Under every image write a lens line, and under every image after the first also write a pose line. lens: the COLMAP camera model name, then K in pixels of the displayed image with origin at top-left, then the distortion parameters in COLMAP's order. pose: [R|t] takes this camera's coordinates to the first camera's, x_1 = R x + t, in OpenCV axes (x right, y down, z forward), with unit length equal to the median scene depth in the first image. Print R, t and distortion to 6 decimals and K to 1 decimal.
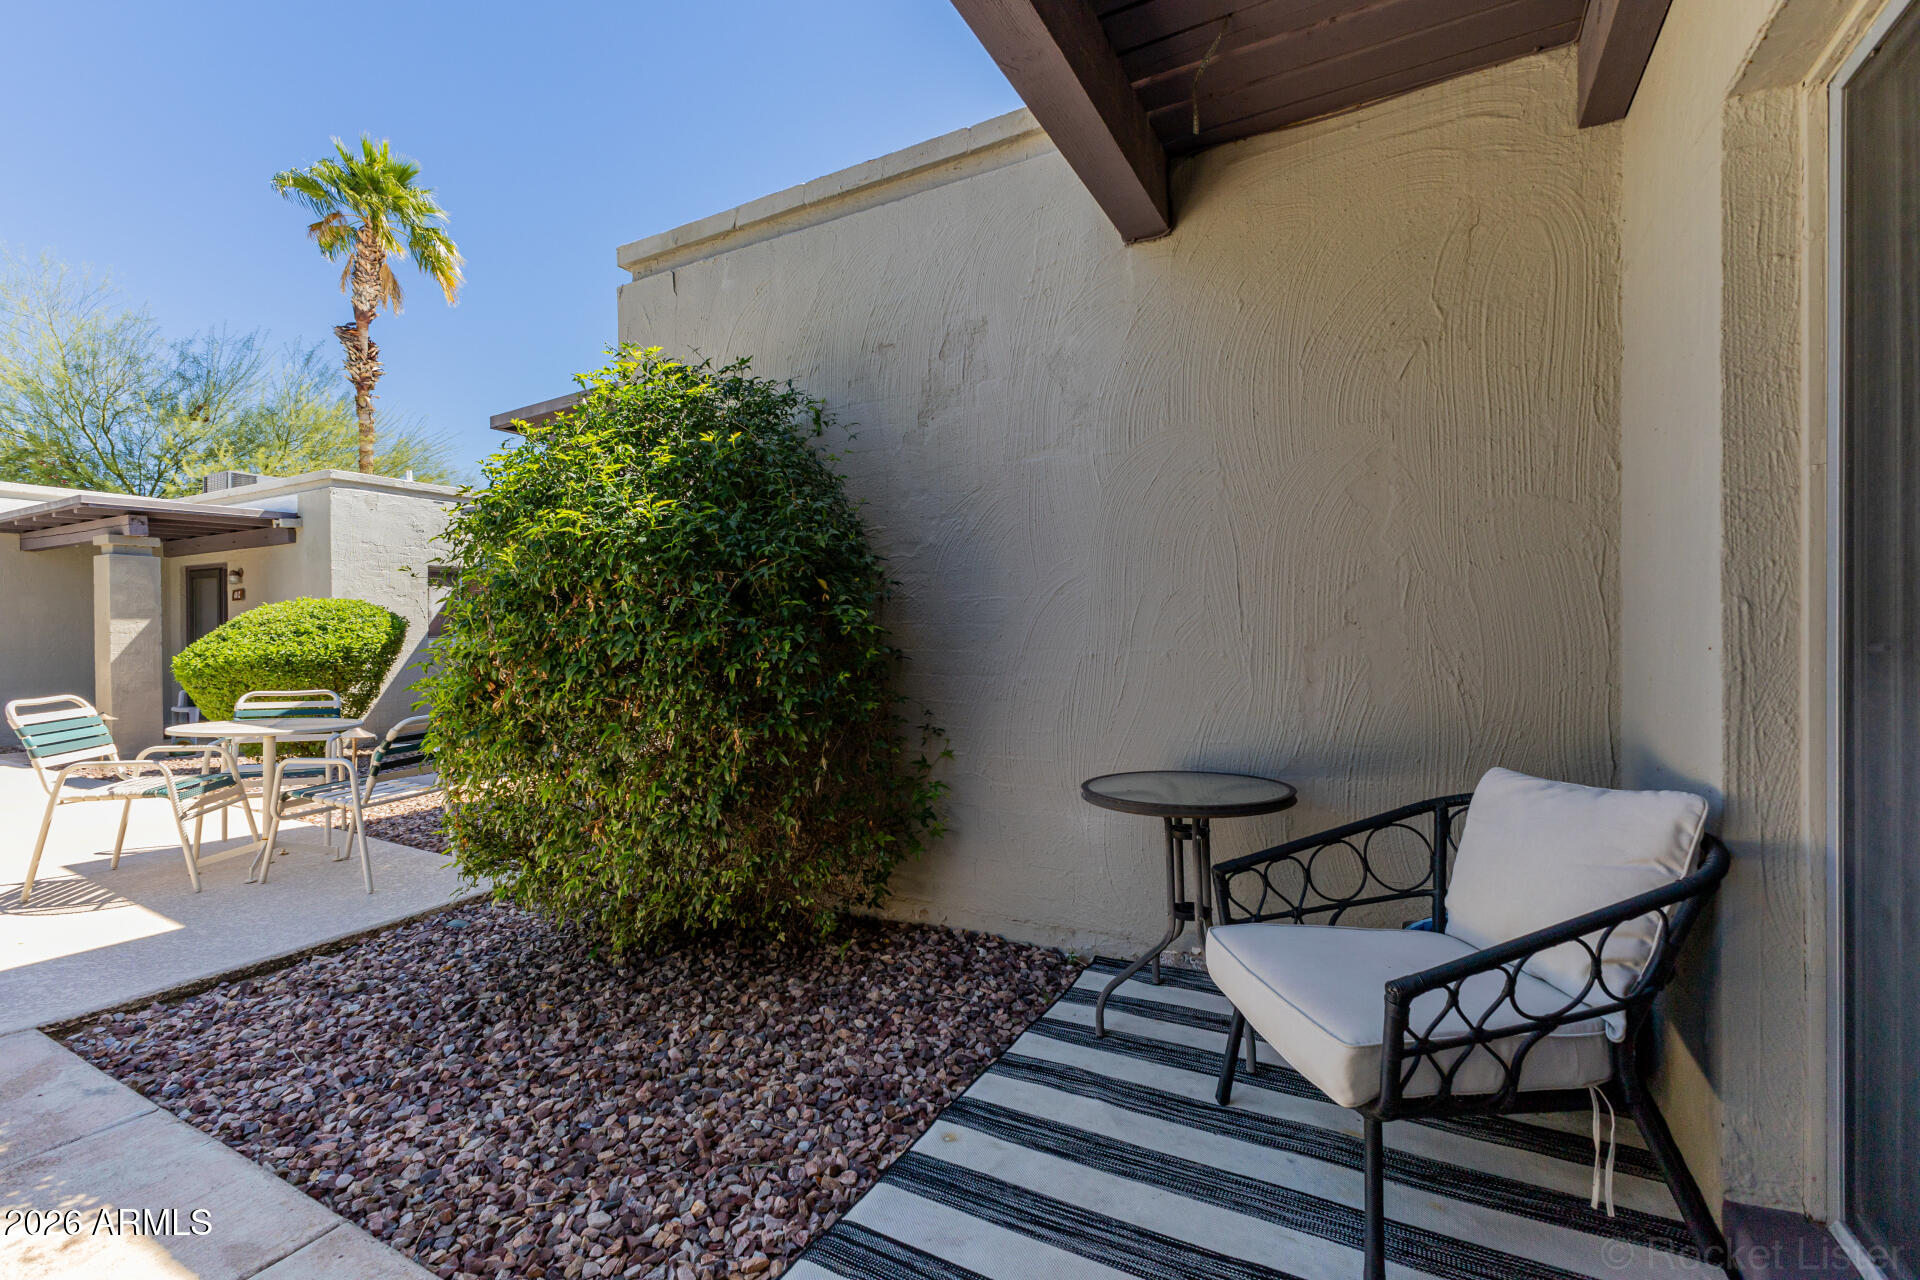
lens RADIAL K [[825.0, 0, 963.7], [0, 825.0, 637.0], [0, 0, 1]] dist [0.012670, -0.000381]
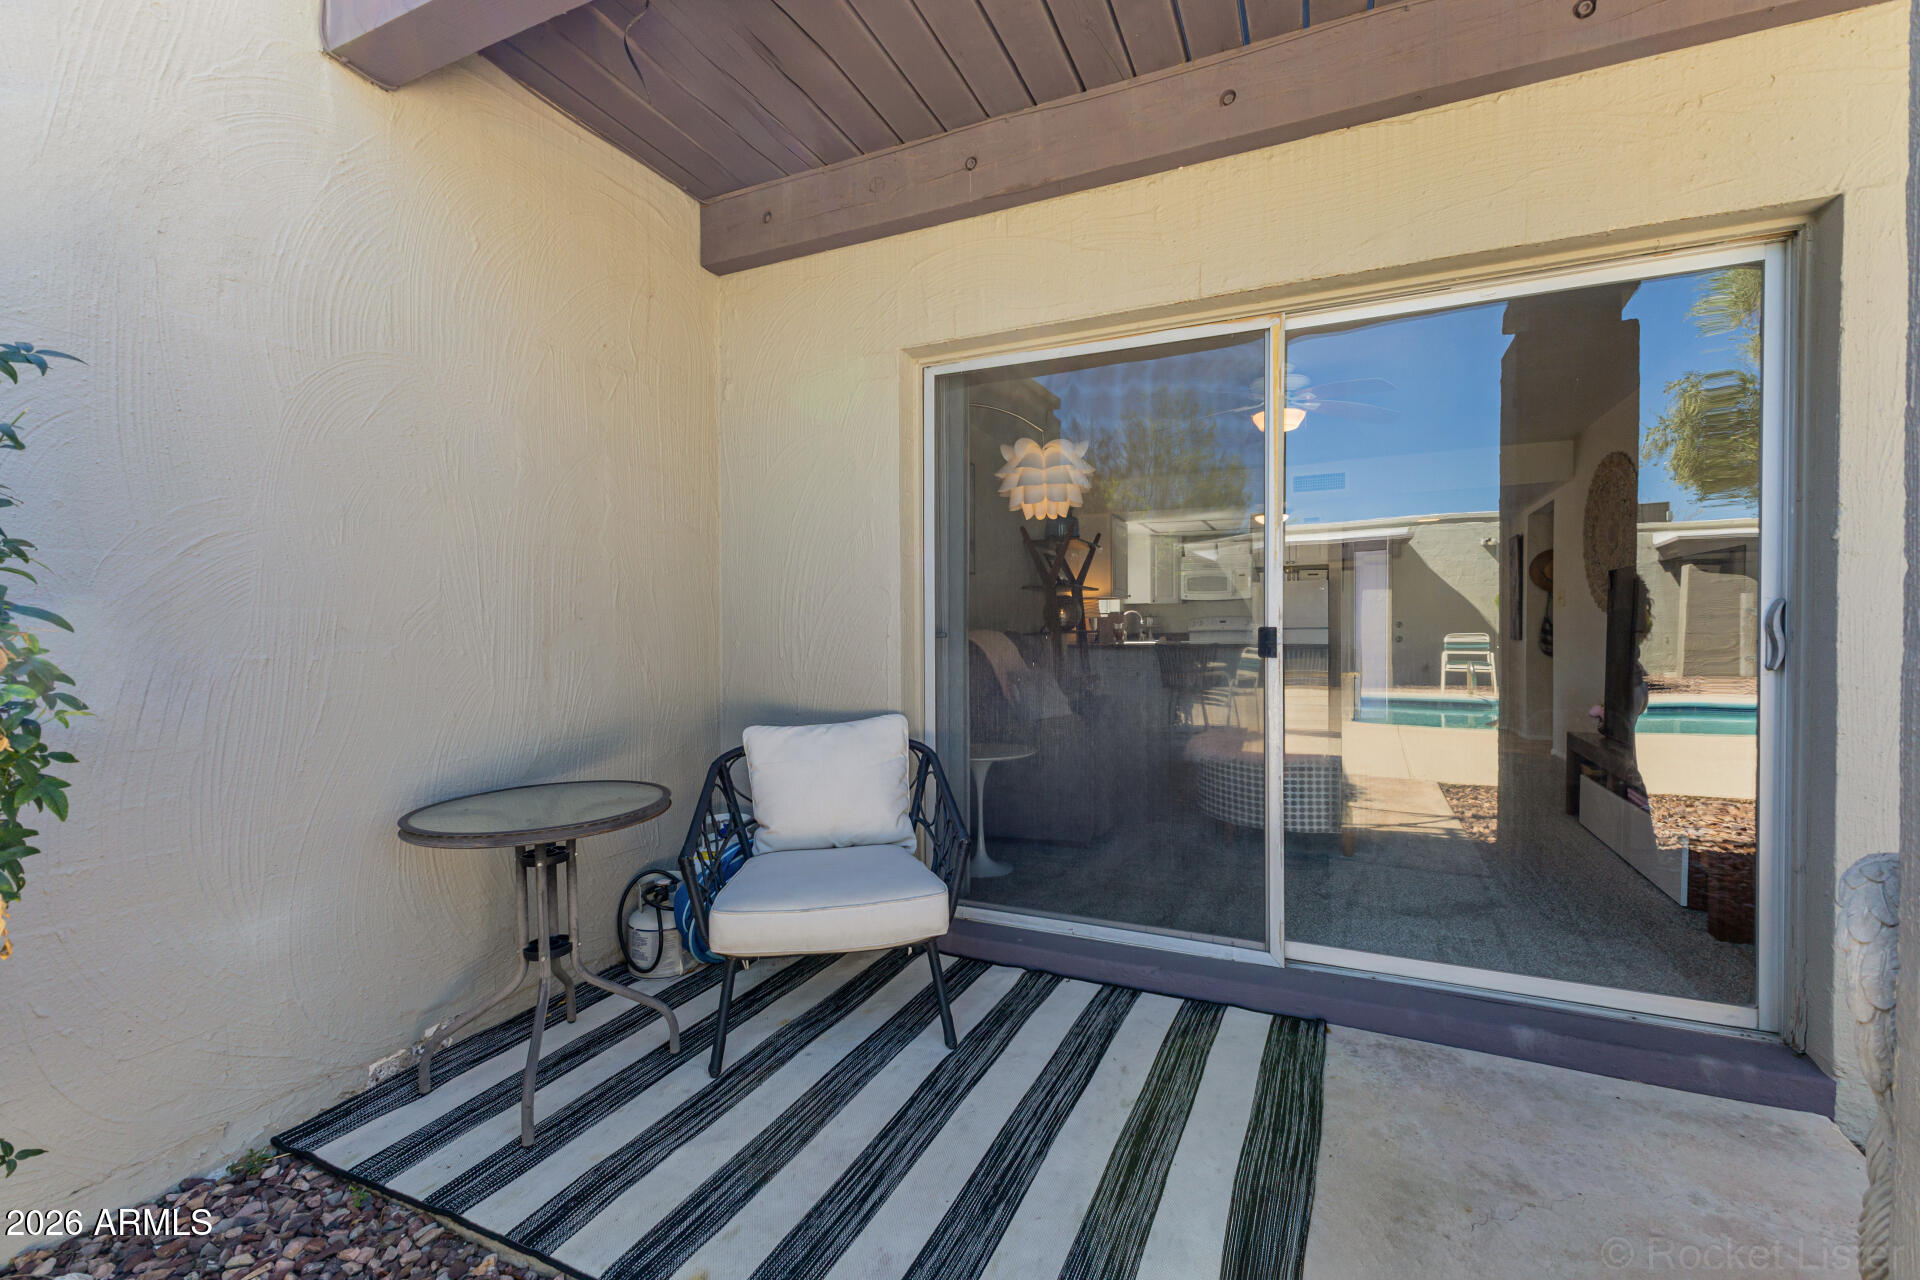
lens RADIAL K [[825.0, 0, 963.7], [0, 825.0, 637.0], [0, 0, 1]] dist [0.012670, -0.000381]
pose [[-0.071830, 0.008020, 0.997385, -0.720194], [0.015098, 0.999862, -0.006953, 0.026674], [-0.997303, 0.014559, -0.071941, 0.732303]]
